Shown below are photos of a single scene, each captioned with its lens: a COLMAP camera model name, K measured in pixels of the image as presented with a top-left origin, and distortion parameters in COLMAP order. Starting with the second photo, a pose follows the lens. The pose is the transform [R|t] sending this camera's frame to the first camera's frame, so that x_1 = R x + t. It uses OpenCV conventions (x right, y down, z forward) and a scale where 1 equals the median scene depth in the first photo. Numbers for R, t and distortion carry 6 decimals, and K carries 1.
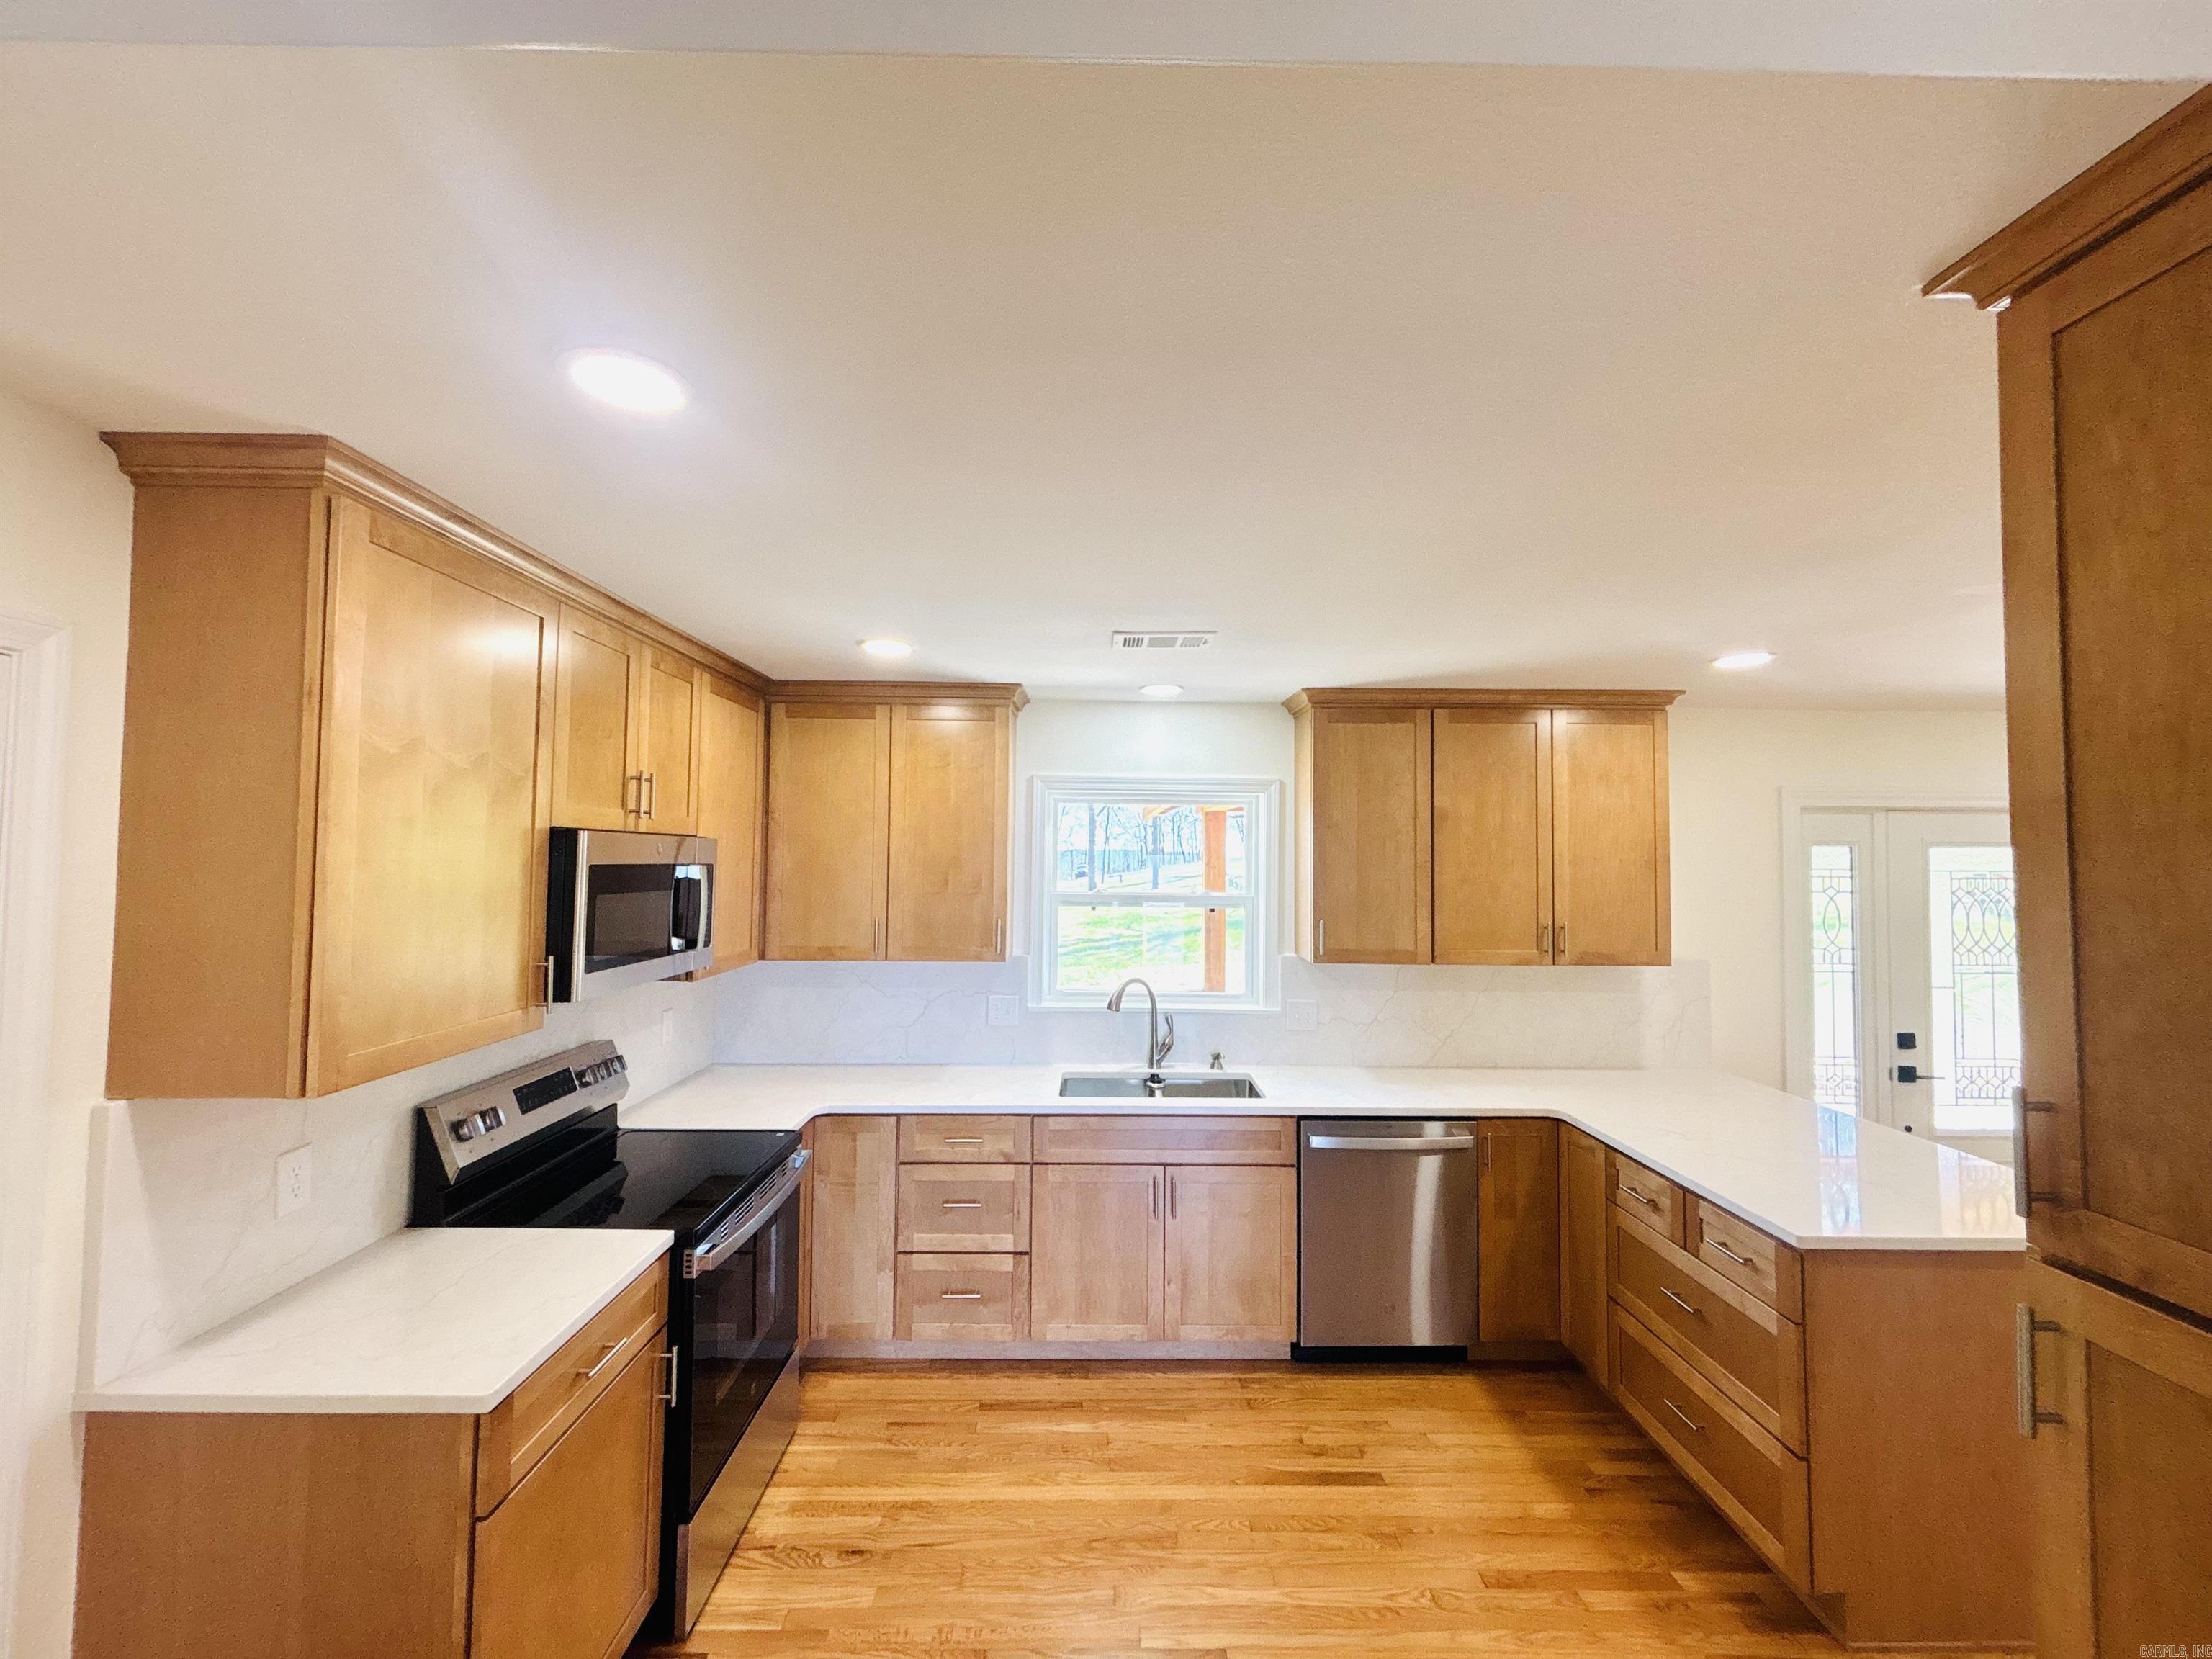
lens RADIAL K [[890.3, 0, 1106.0], [0, 890.3, 829.5], [0, 0, 1]] dist [0.005617, 0.000153]
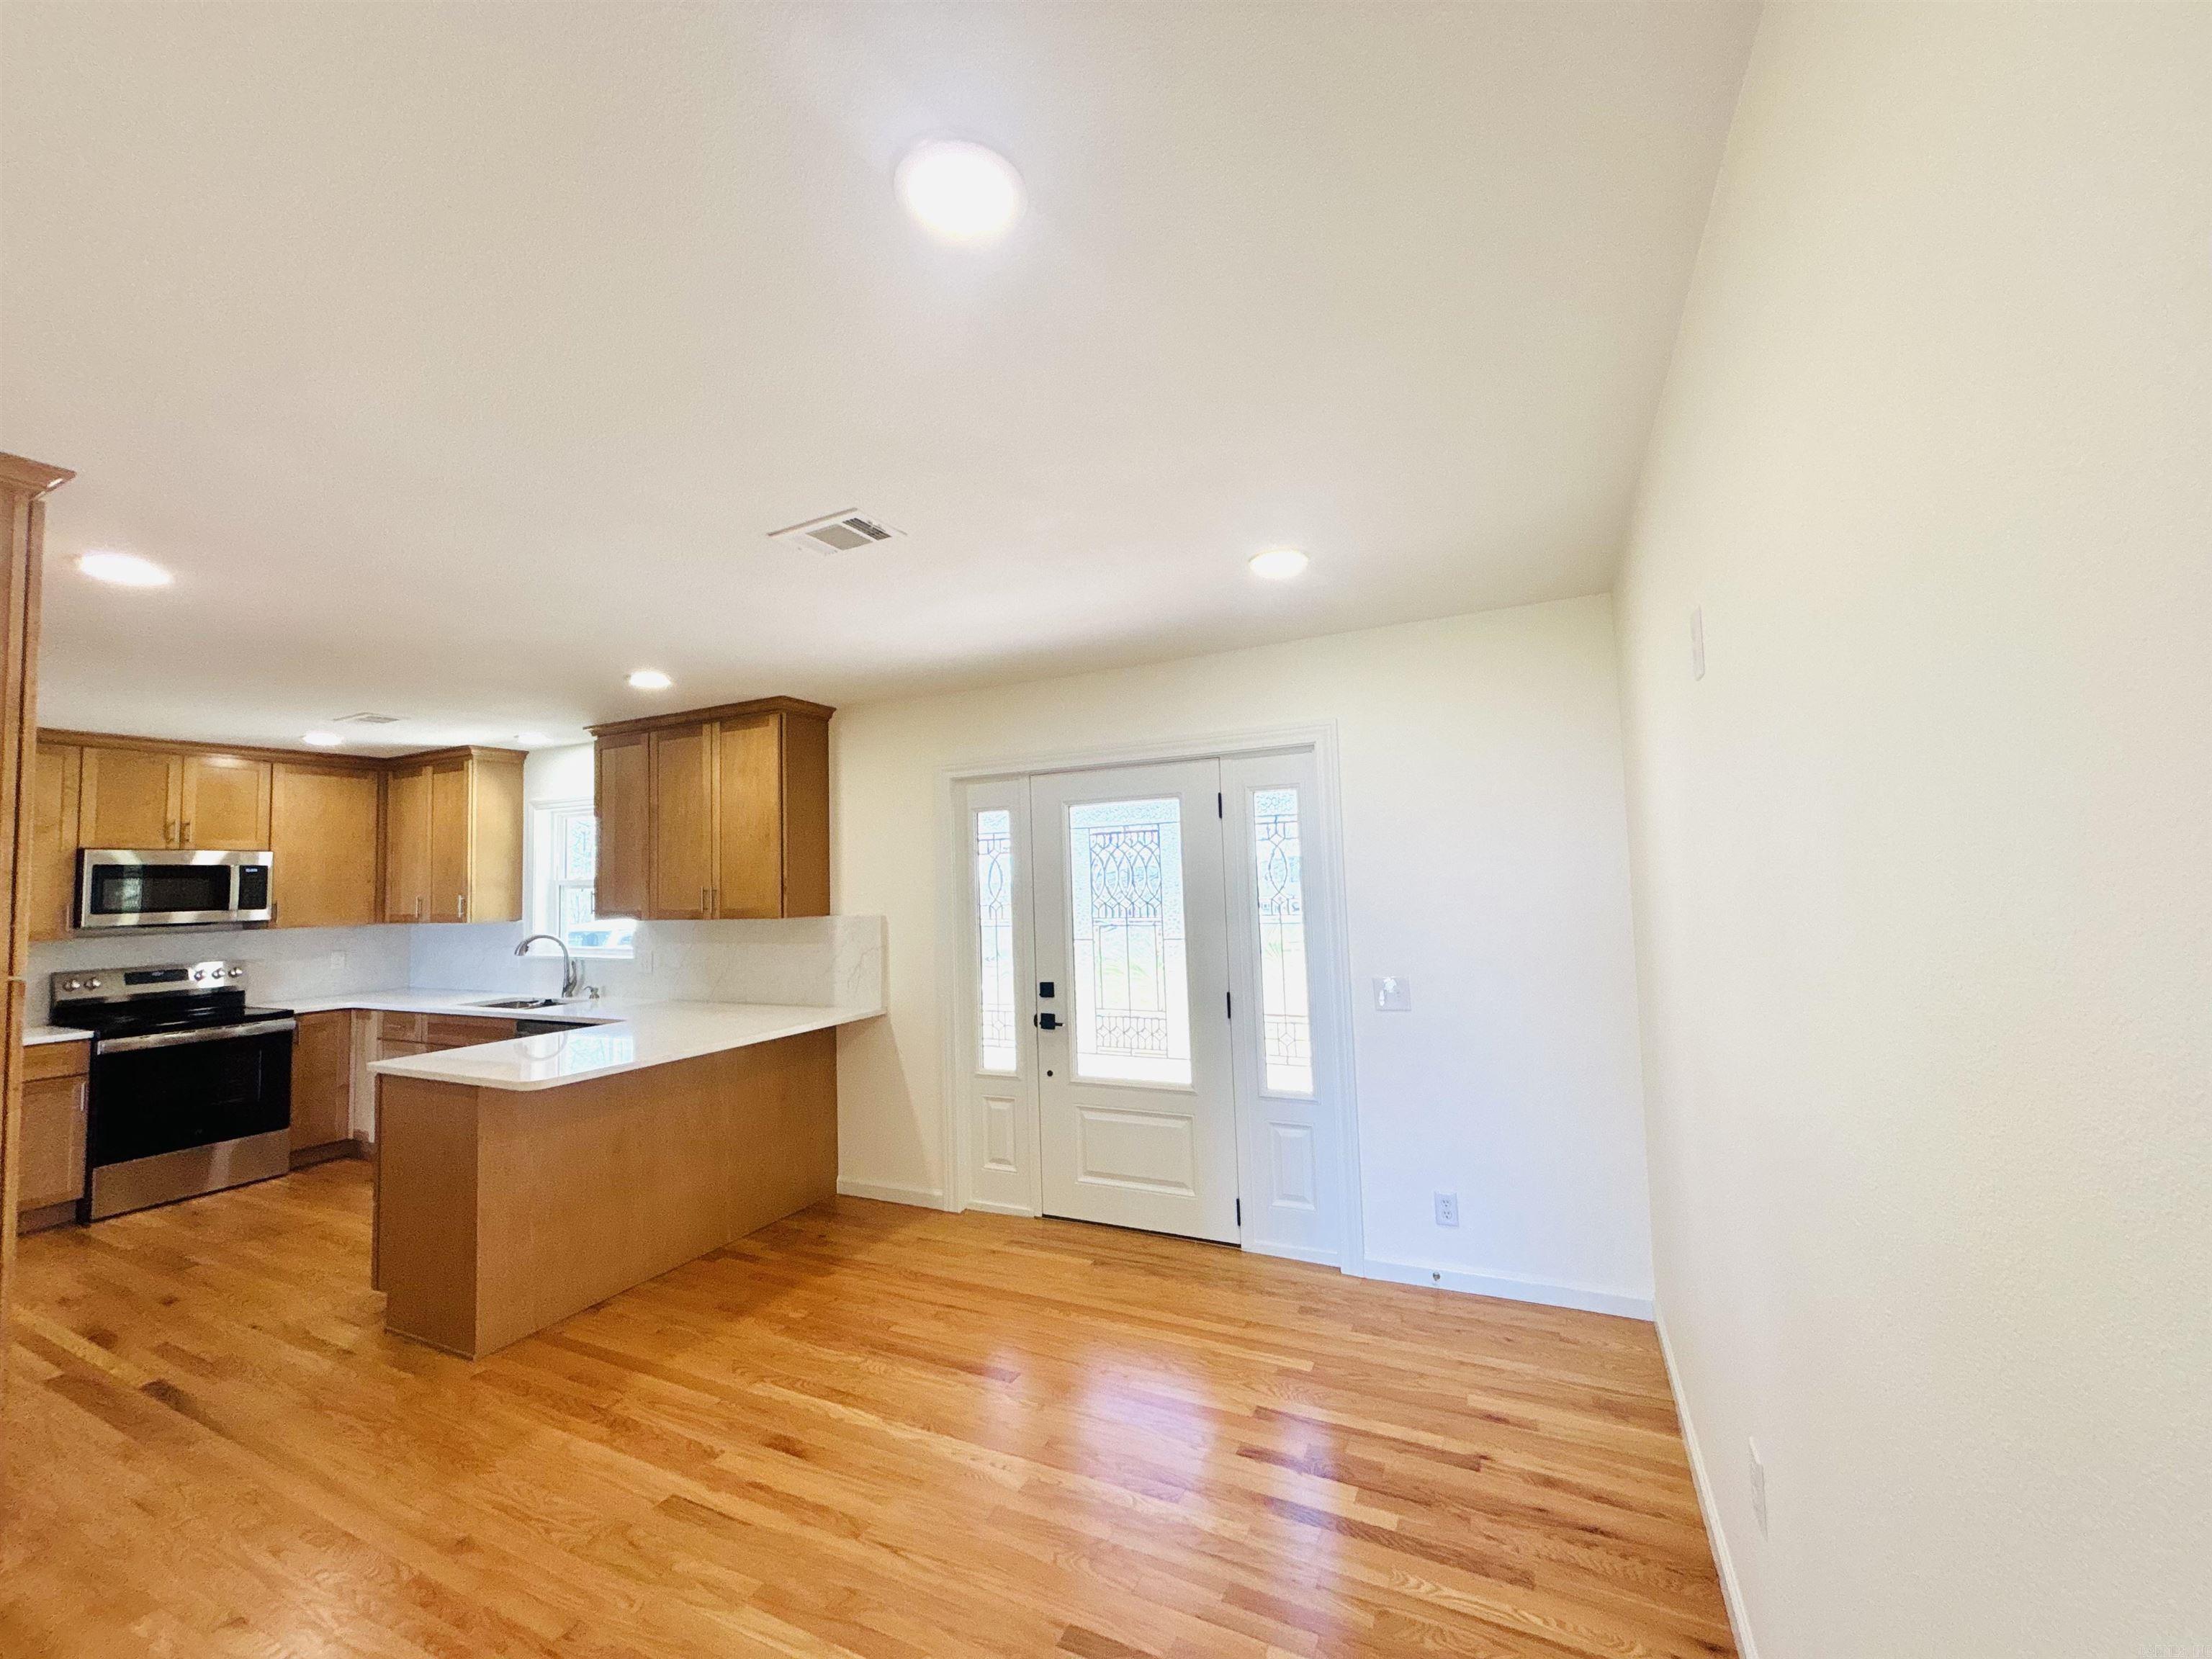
lens RADIAL K [[890.3, 0, 1106.0], [0, 890.3, 829.5], [0, 0, 1]] dist [0.005617, 0.000153]
pose [[0.891111, -0.063608, -0.449306, 1.446294], [0.052087, 0.997920, -0.037969, 0.090892], [0.450787, 0.010432, 0.892571, 0.088132]]
